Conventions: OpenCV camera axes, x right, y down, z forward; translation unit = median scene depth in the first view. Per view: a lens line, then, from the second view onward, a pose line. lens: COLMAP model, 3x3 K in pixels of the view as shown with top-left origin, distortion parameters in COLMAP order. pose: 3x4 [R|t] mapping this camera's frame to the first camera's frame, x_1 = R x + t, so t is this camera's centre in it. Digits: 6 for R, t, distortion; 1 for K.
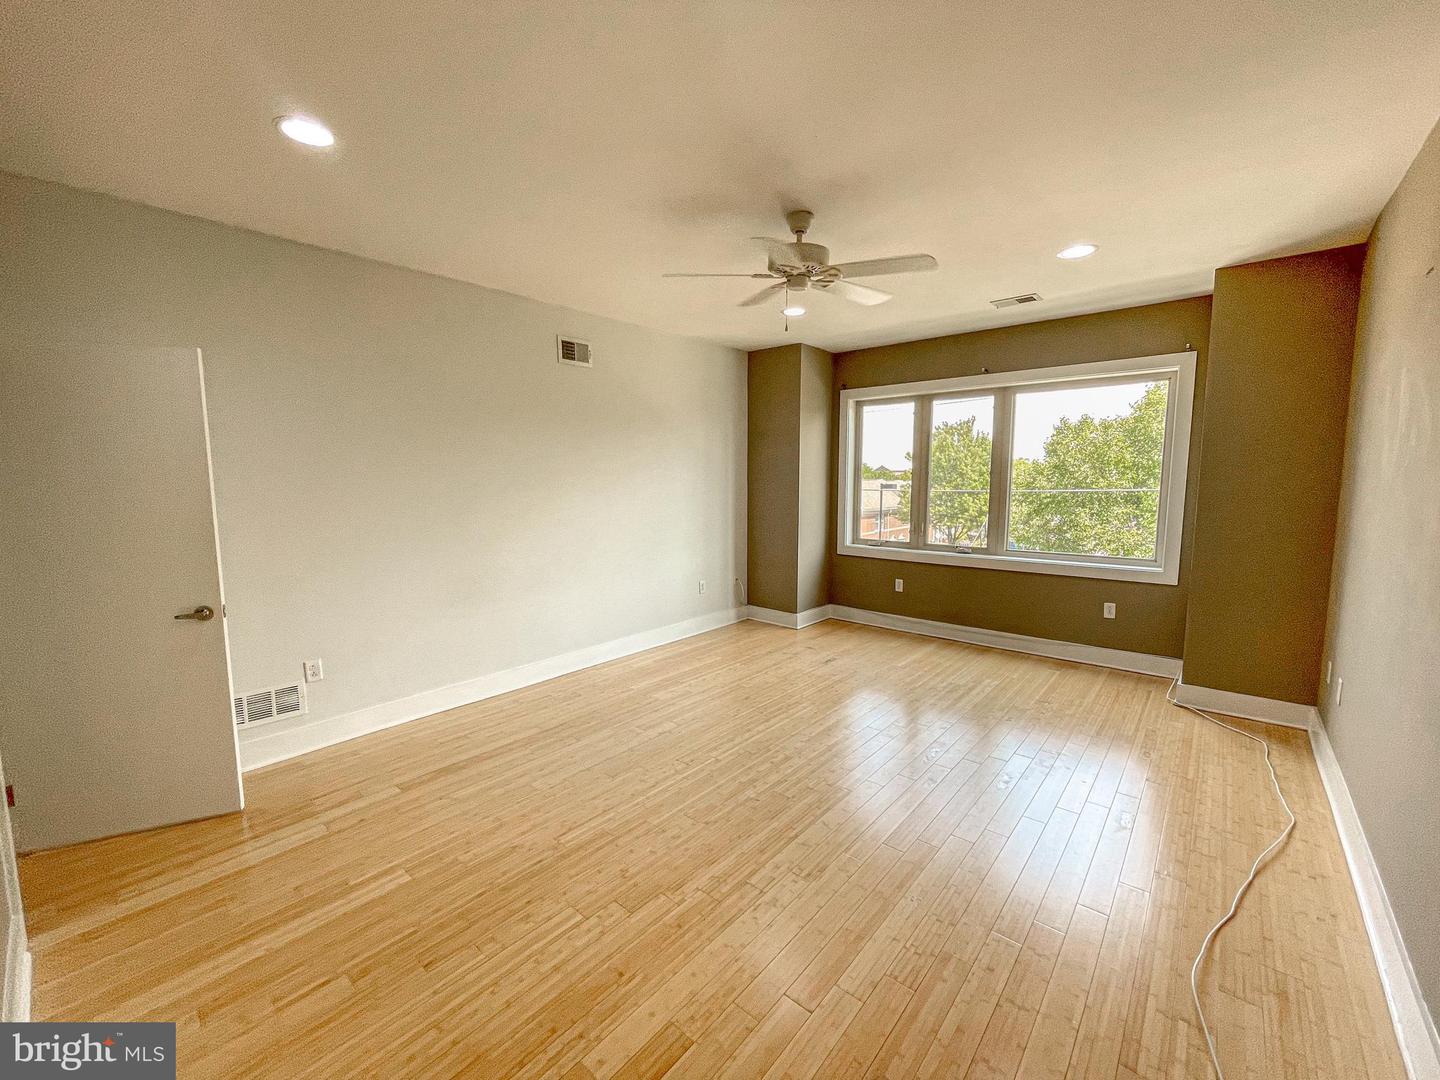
lens RADIAL K [[581.6, 0, 720.7], [0, 581.6, 539.4], [0, 0, 1]] dist [-0.004323, -0.000074]
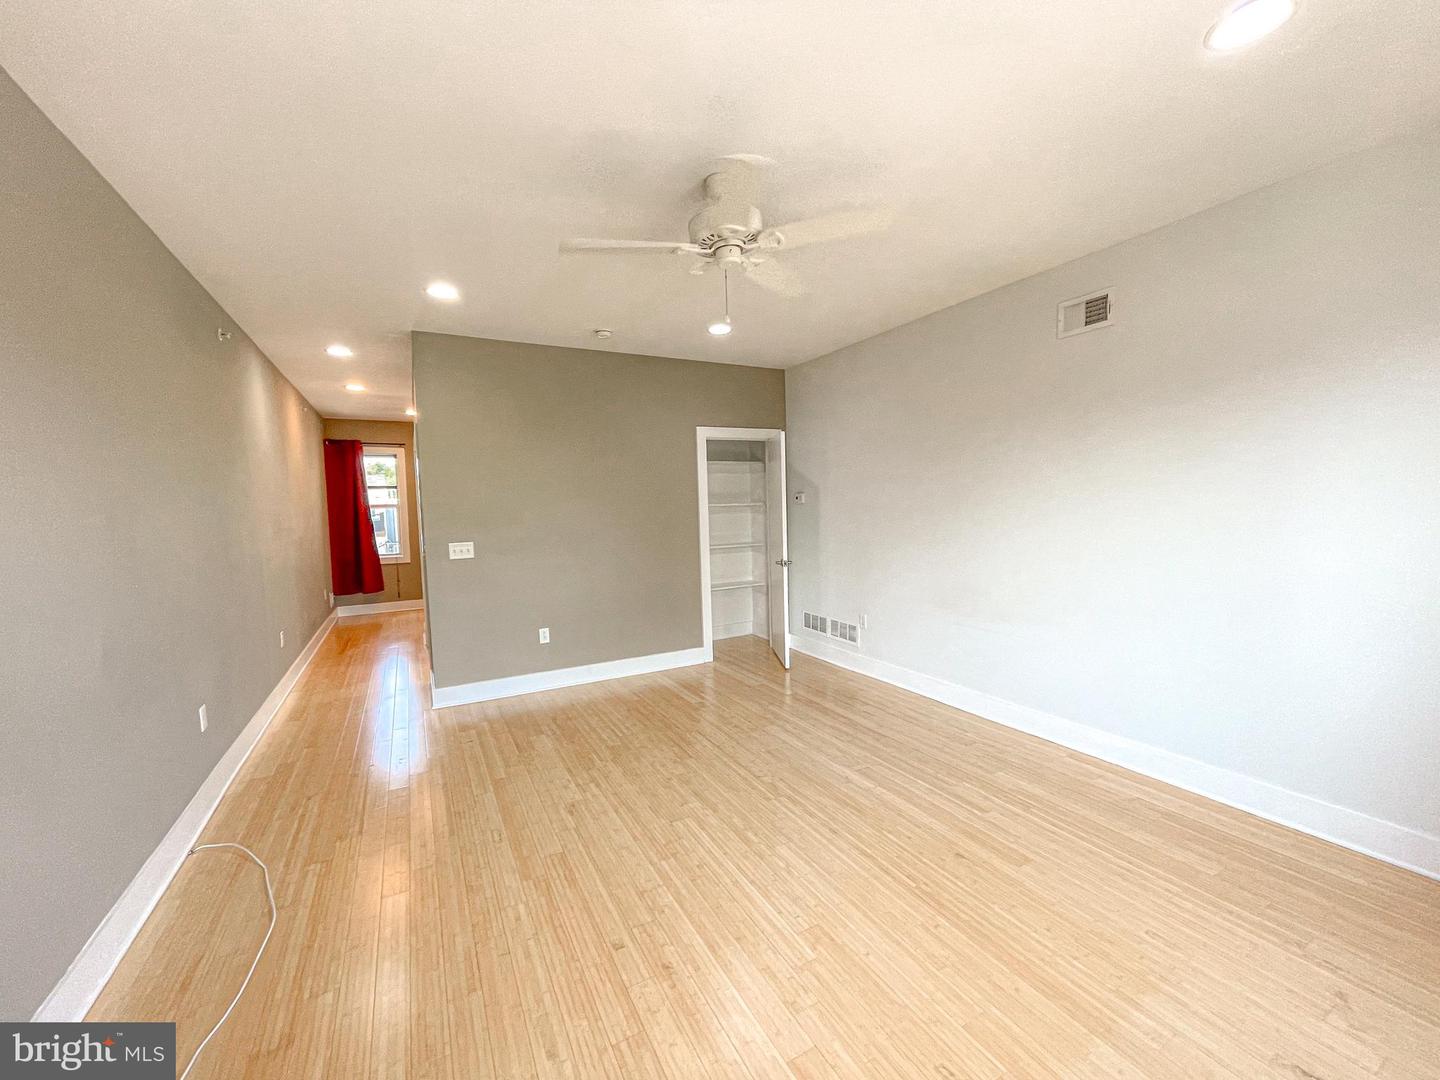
lens RADIAL K [[581.6, 0, 720.6], [0, 581.6, 538.5], [0, 0, 1]] dist [-0.004323, -0.000074]
pose [[-0.359397, 0.071226, -0.930463, 0.823678], [-0.072953, 0.991887, 0.104106, -0.115963], [0.930329, 0.105295, -0.351285, 1.173275]]
